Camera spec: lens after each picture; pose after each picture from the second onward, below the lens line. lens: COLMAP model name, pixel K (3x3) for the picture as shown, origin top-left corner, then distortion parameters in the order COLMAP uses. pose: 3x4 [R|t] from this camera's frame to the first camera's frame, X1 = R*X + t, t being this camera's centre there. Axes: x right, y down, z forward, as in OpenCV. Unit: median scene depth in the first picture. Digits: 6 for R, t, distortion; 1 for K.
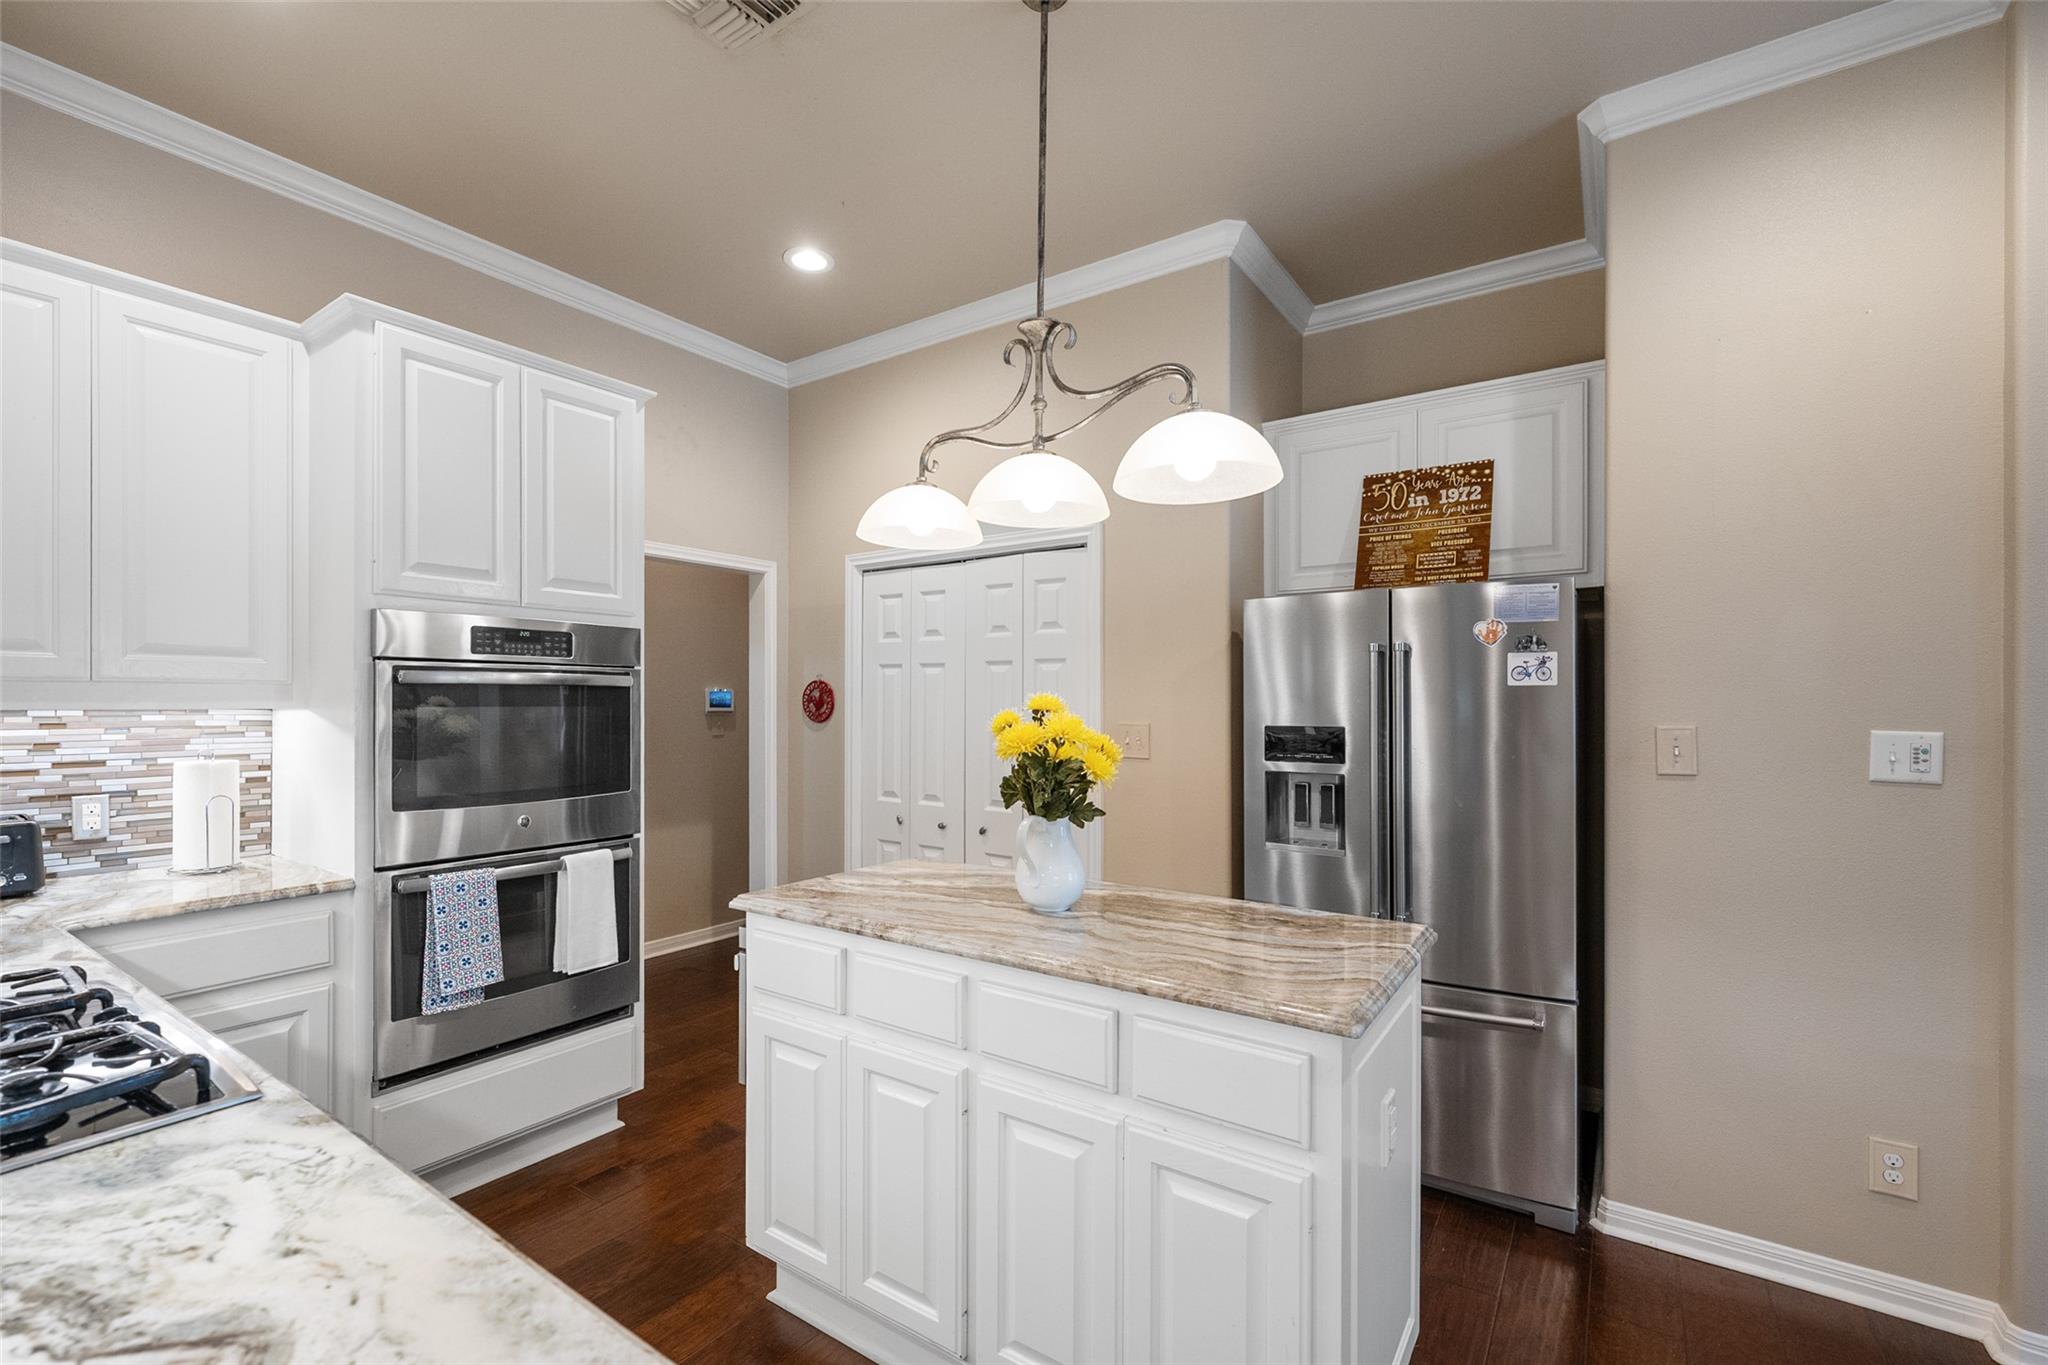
lens RADIAL K [[887.3, 0, 1015.5], [0, 887.3, 697.7], [0, 0, 1]] dist [-0.000991, -0.000776]
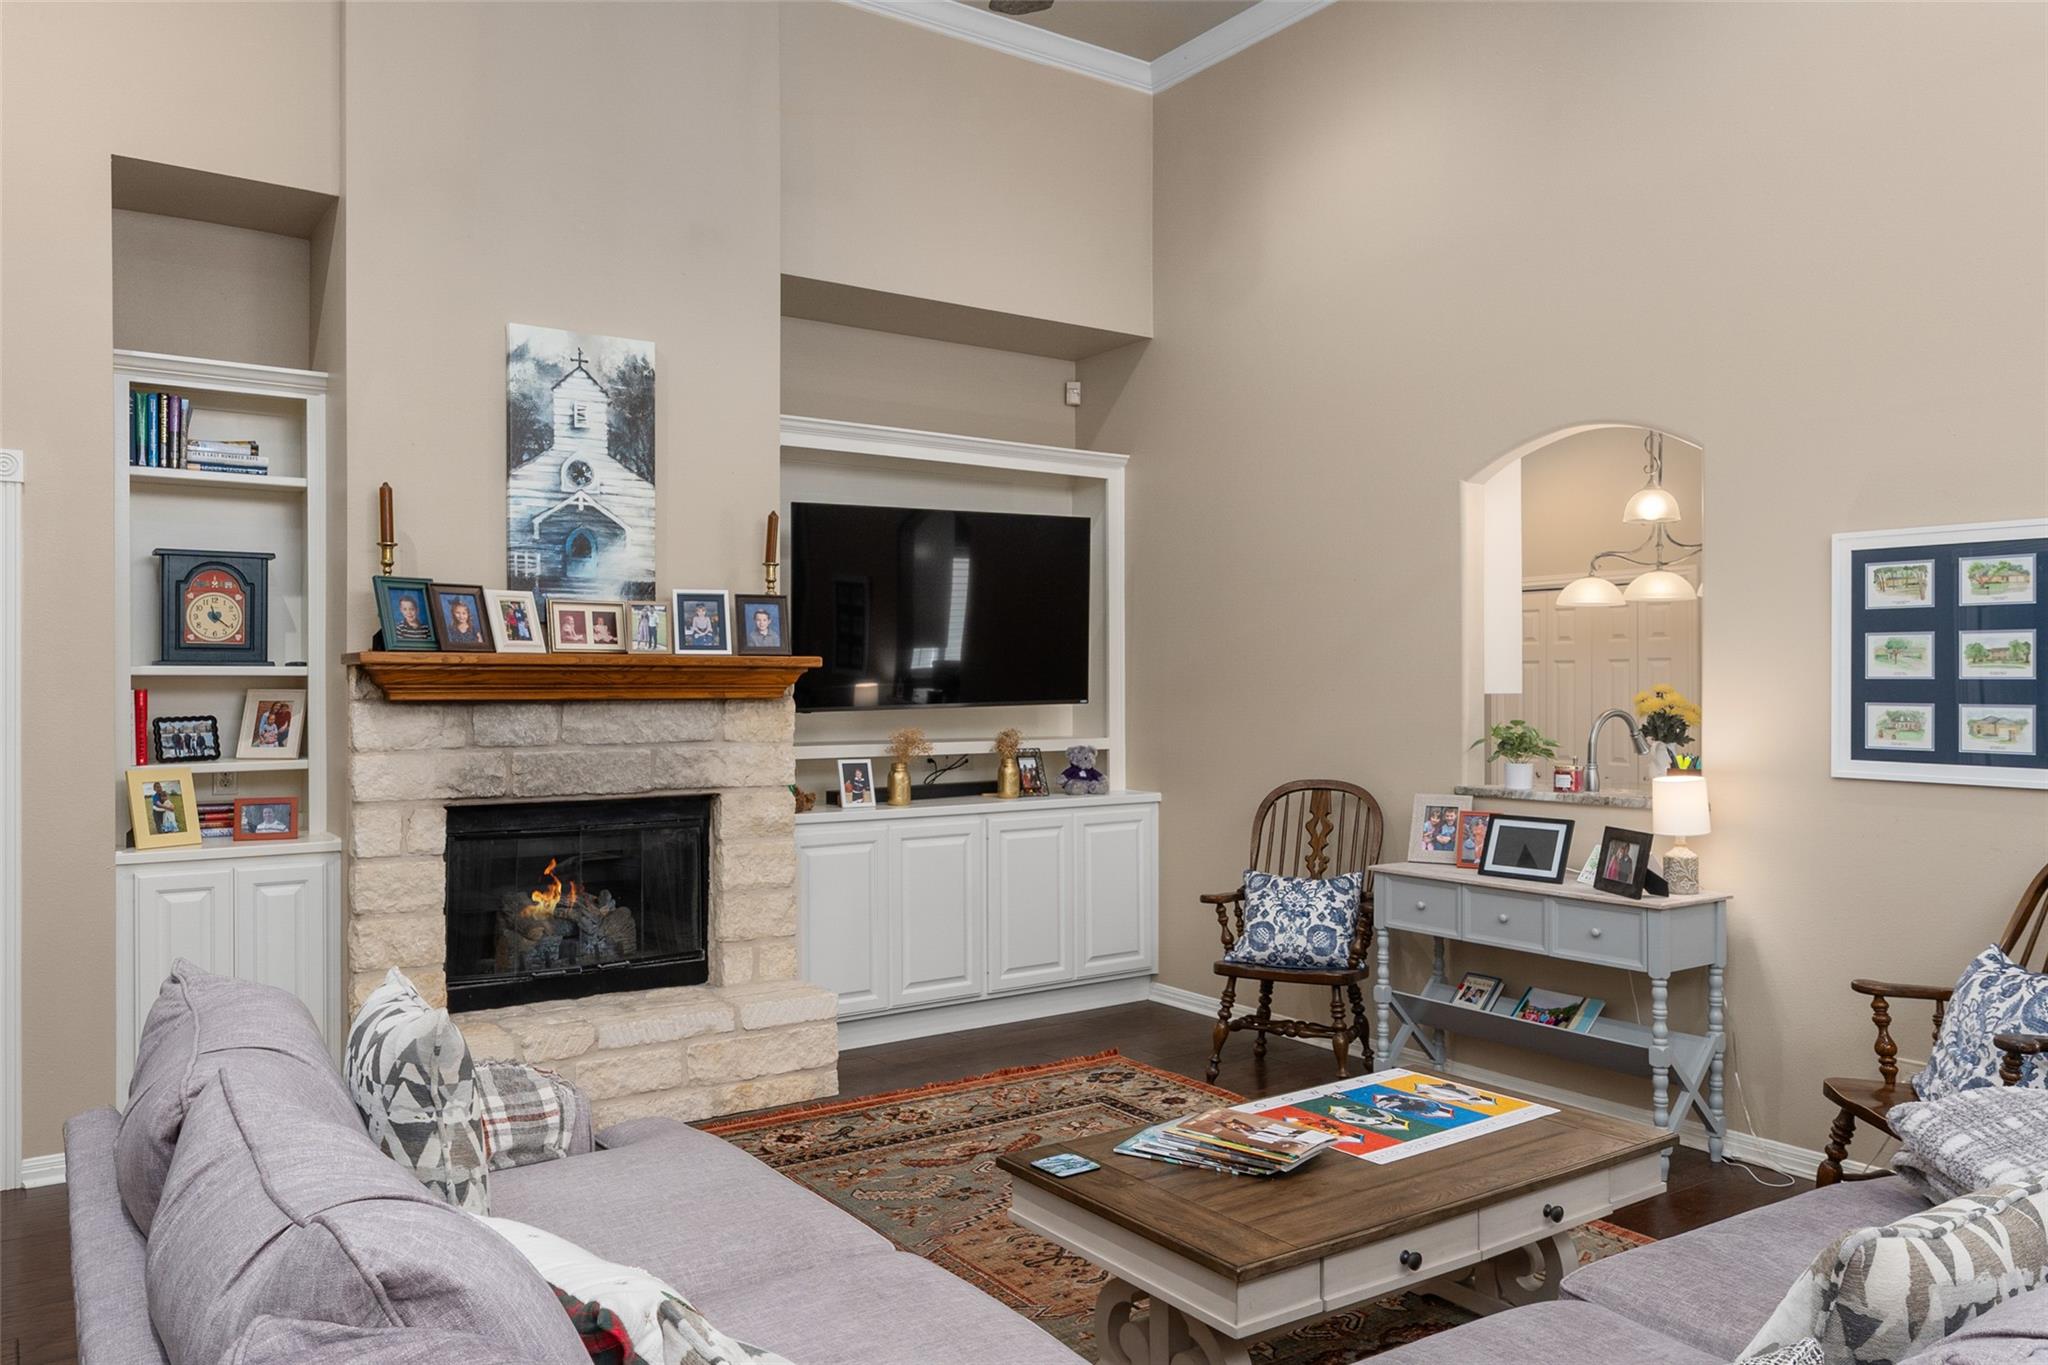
lens RADIAL K [[1467.0, 0, 1014.7], [0, 1467.0, 689.7], [0, 0, 1]] dist [0.000718, -0.003136]
pose [[0.936789, -0.005037, -0.349859, -0.158407], [0.007138, 0.999963, 0.004716, -0.016607], [0.349823, -0.006915, 0.936790, -2.322059]]
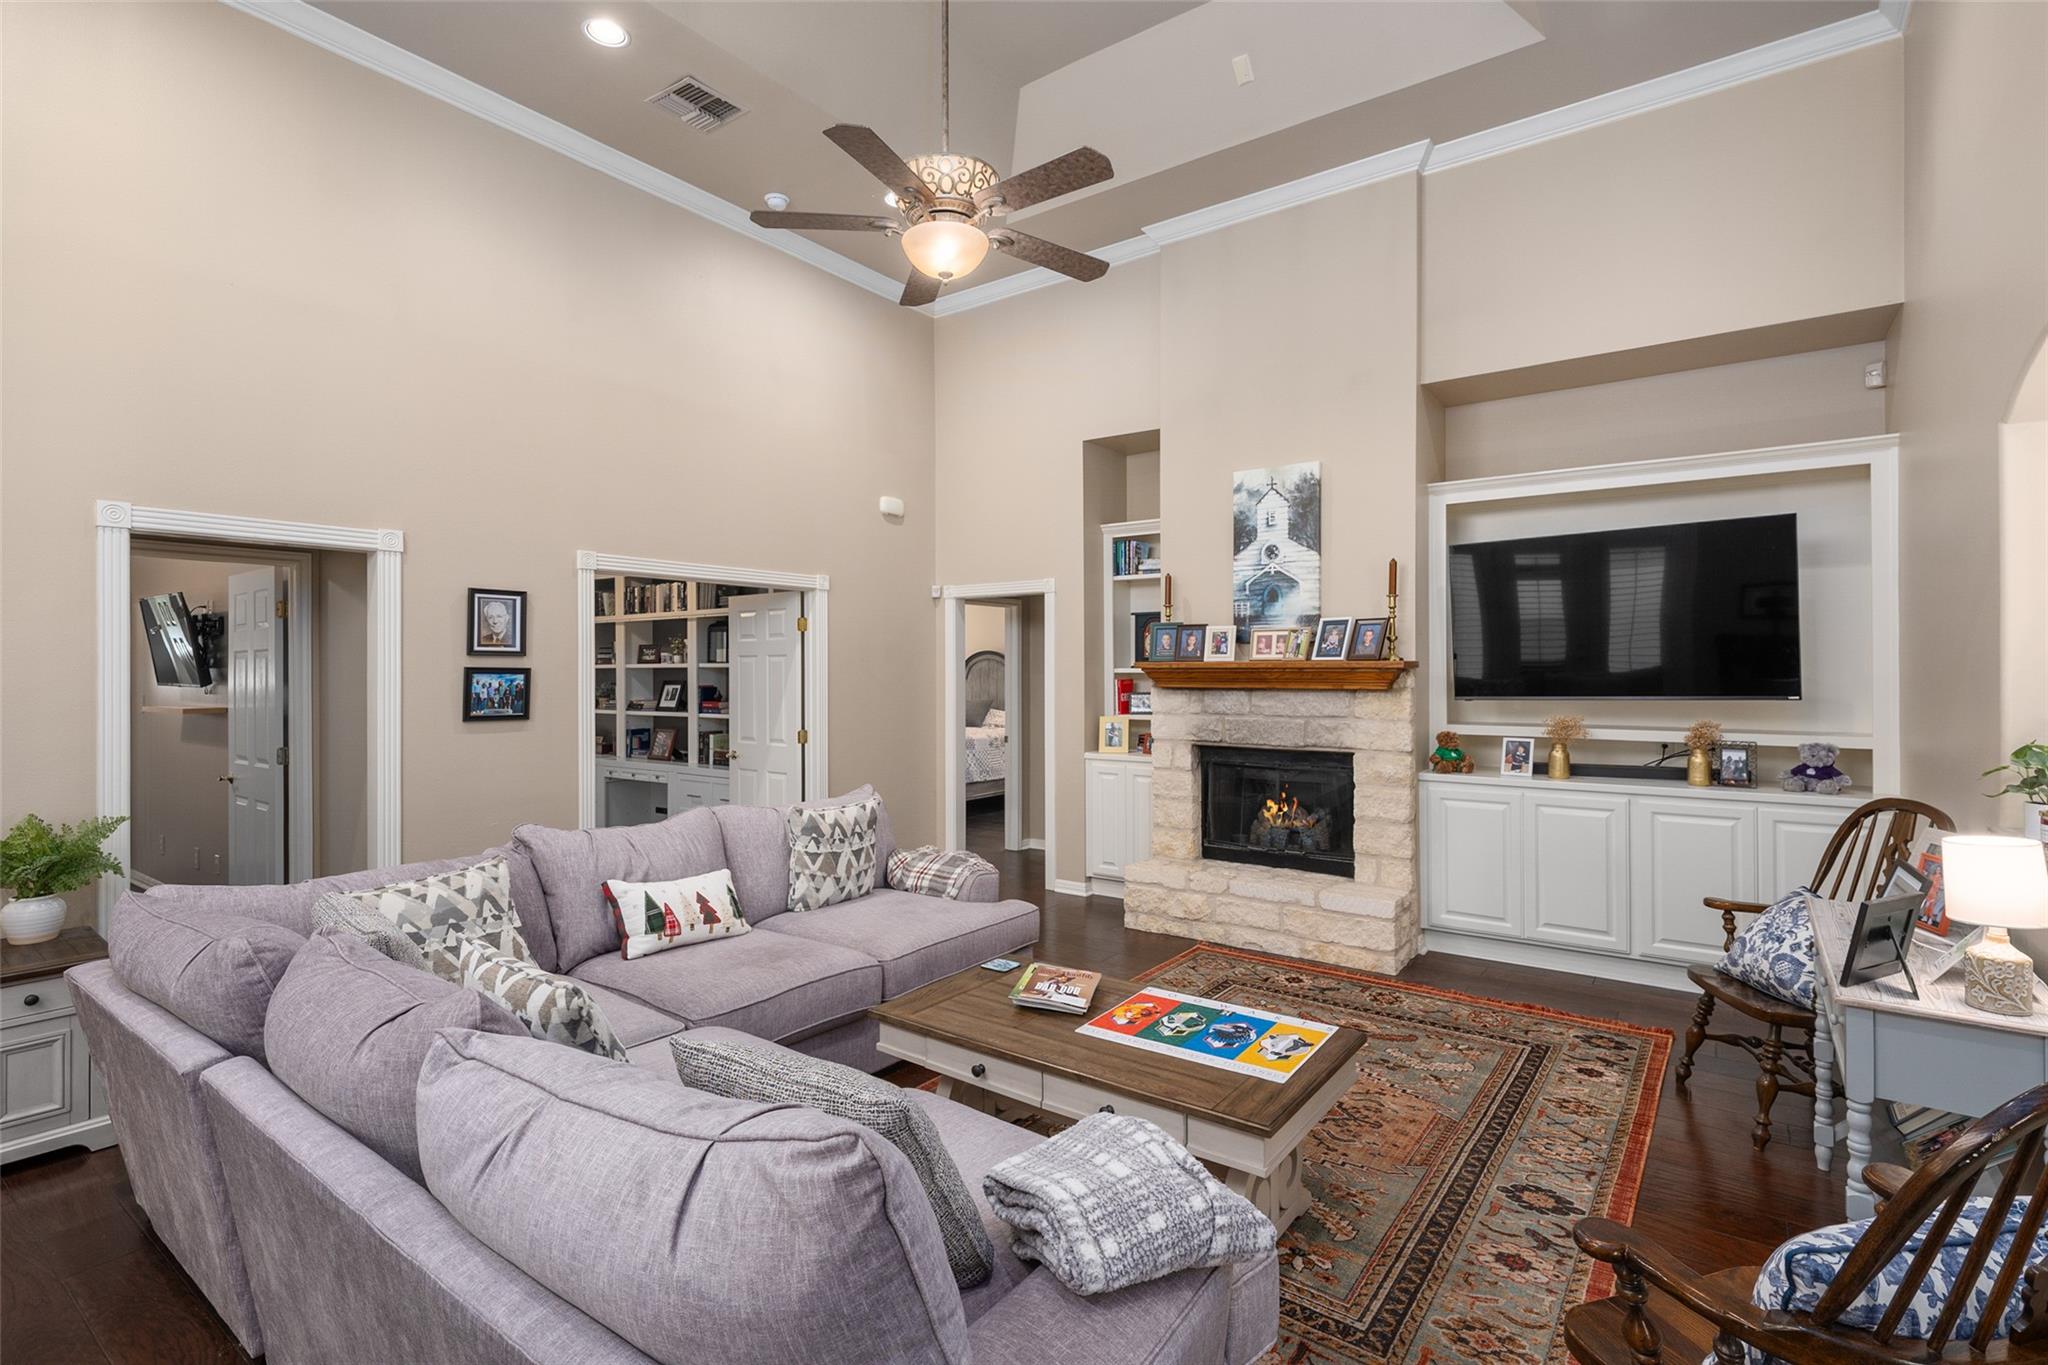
lens RADIAL K [[965.1, 0, 1011.4], [0, 965.1, 669.1], [0, 0, 1]] dist [0.003405, -0.000071]
pose [[-0.035414, -0.001752, -0.999371, 0.867924], [0.007317, 0.999971, -0.002013, -0.042736], [0.999346, -0.007384, -0.035400, -1.081750]]
